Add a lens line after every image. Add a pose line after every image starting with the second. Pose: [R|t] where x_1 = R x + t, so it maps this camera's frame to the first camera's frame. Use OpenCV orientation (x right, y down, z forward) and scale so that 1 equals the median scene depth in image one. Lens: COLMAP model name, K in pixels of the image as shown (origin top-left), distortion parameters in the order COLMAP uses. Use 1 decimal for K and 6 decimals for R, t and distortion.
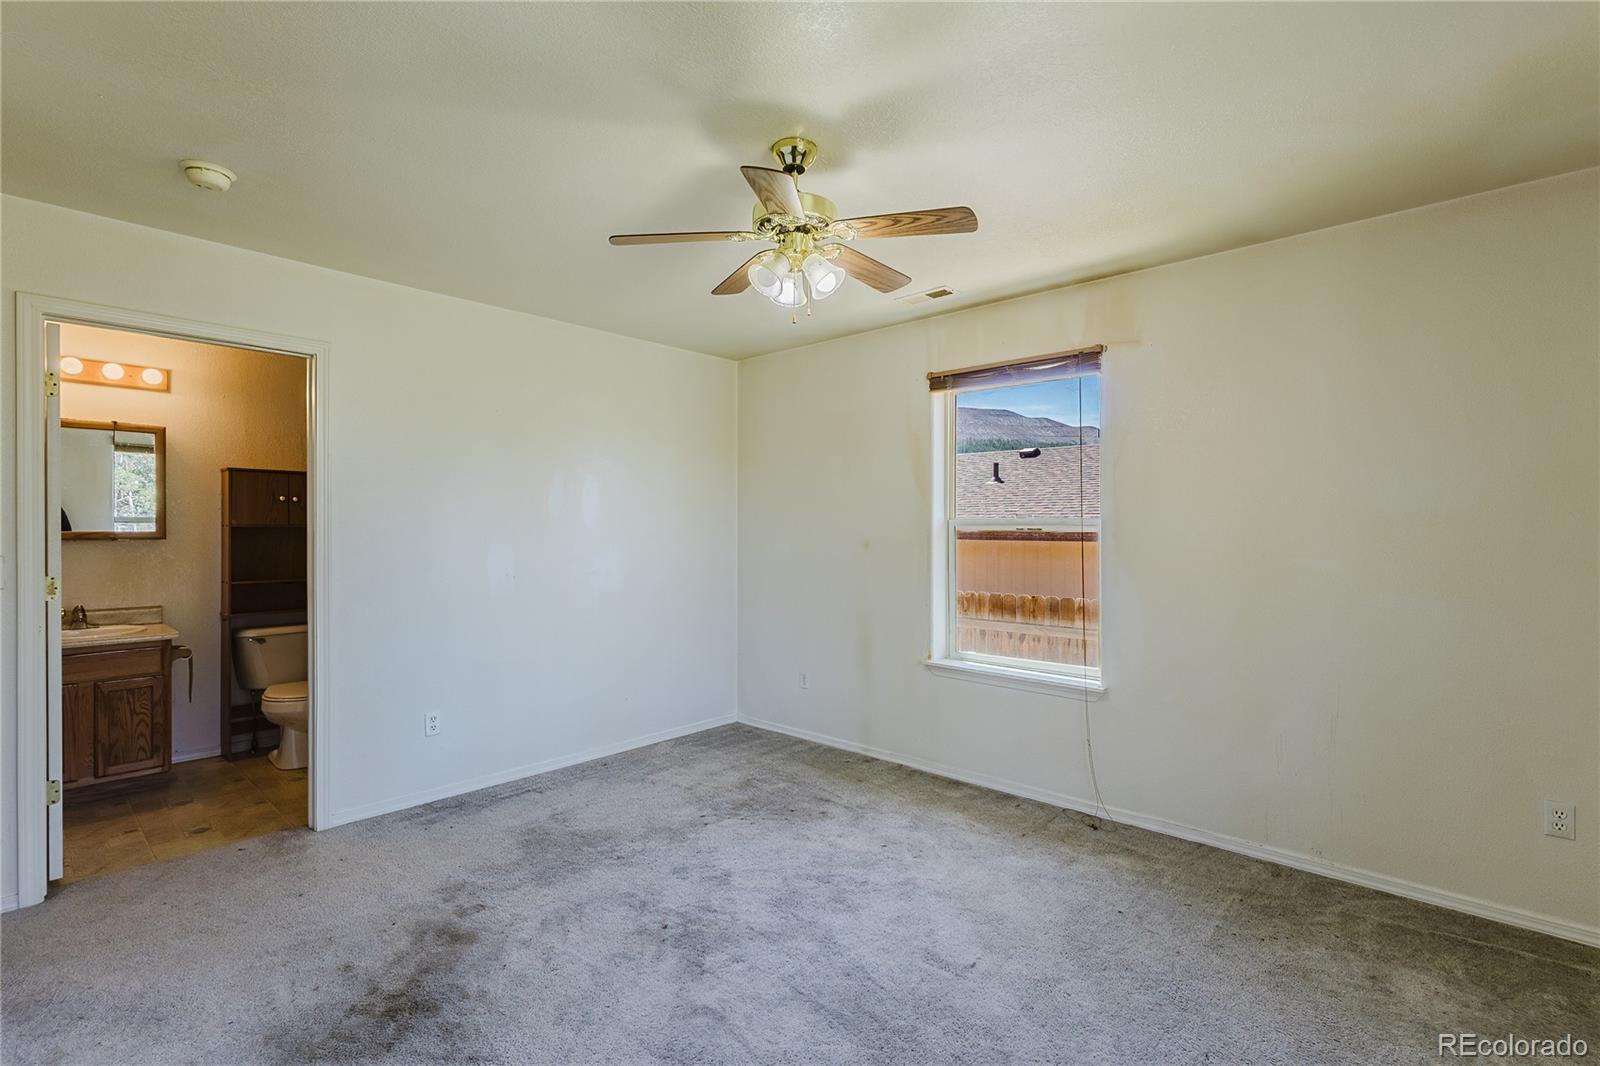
lens RADIAL K [[733.4, 0, 800.0], [0, 733.4, 533.0], [0, 0, 1]] dist [0.000248, 0.001184]
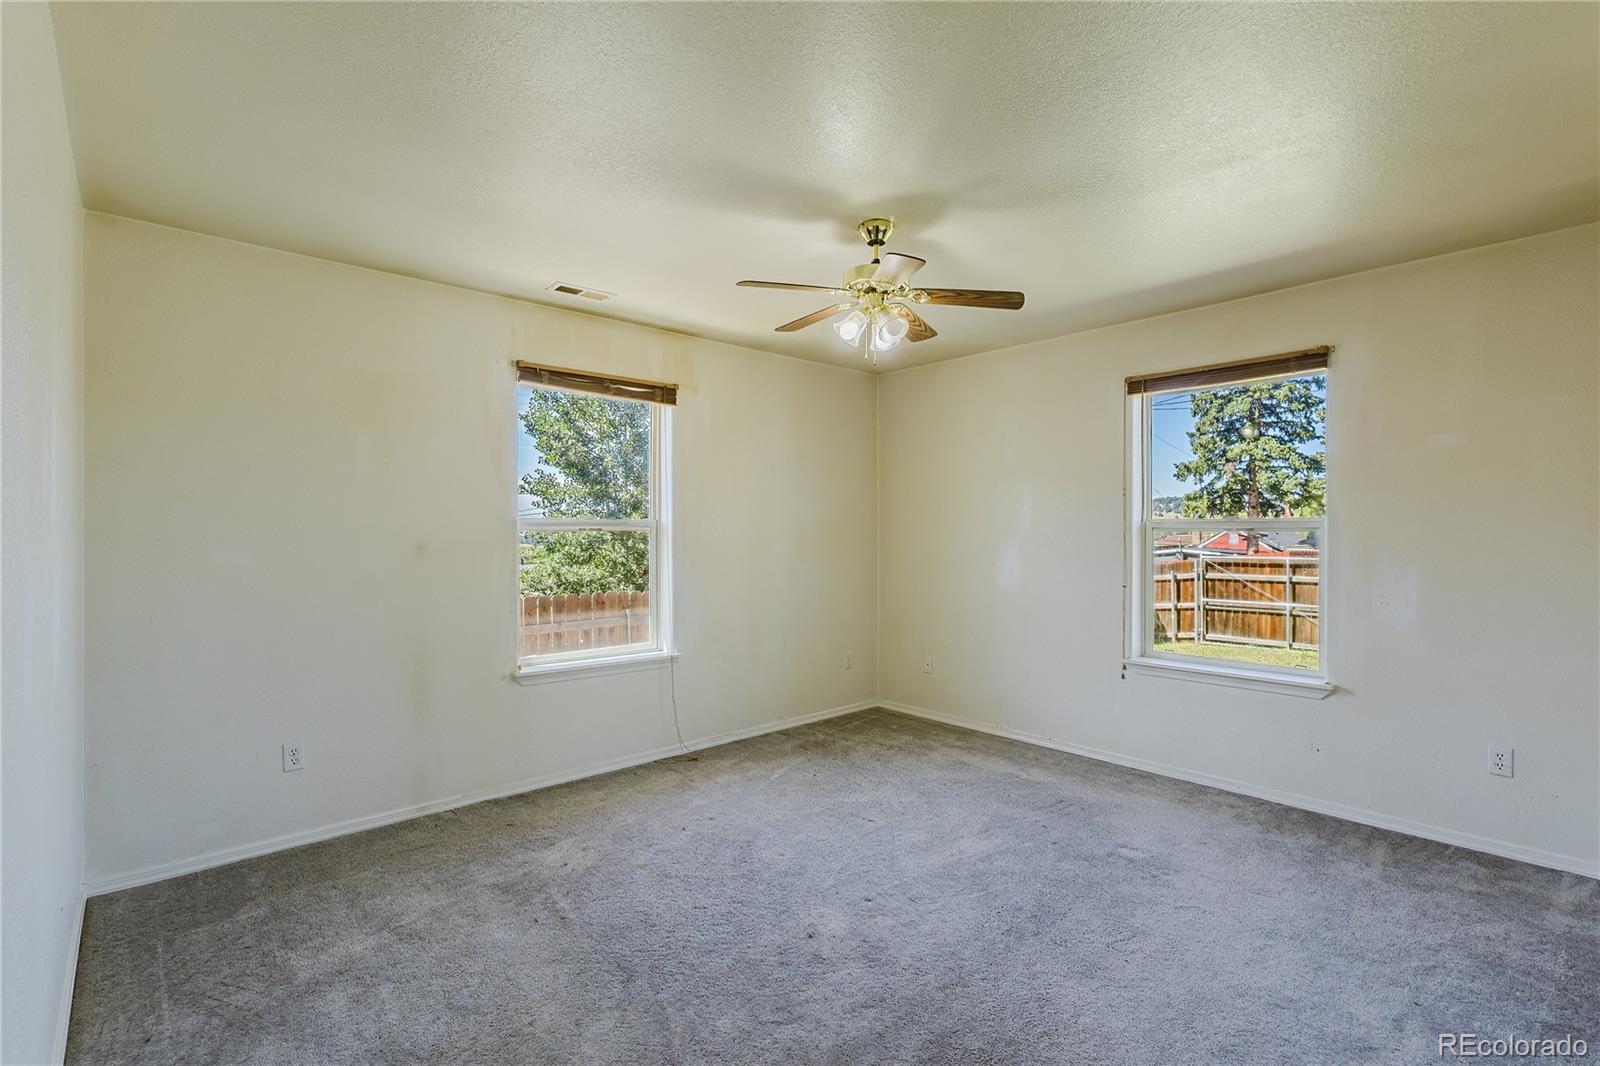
lens RADIAL K [[733.4, 0, 800.0], [0, 733.4, 533.0], [0, 0, 1]] dist [0.000248, 0.001184]
pose [[0.094838, -0.009442, 0.995448, -0.813001], [0.002595, 0.999954, 0.009238, -0.010429], [-0.995489, 0.001707, 0.094858, 0.644451]]
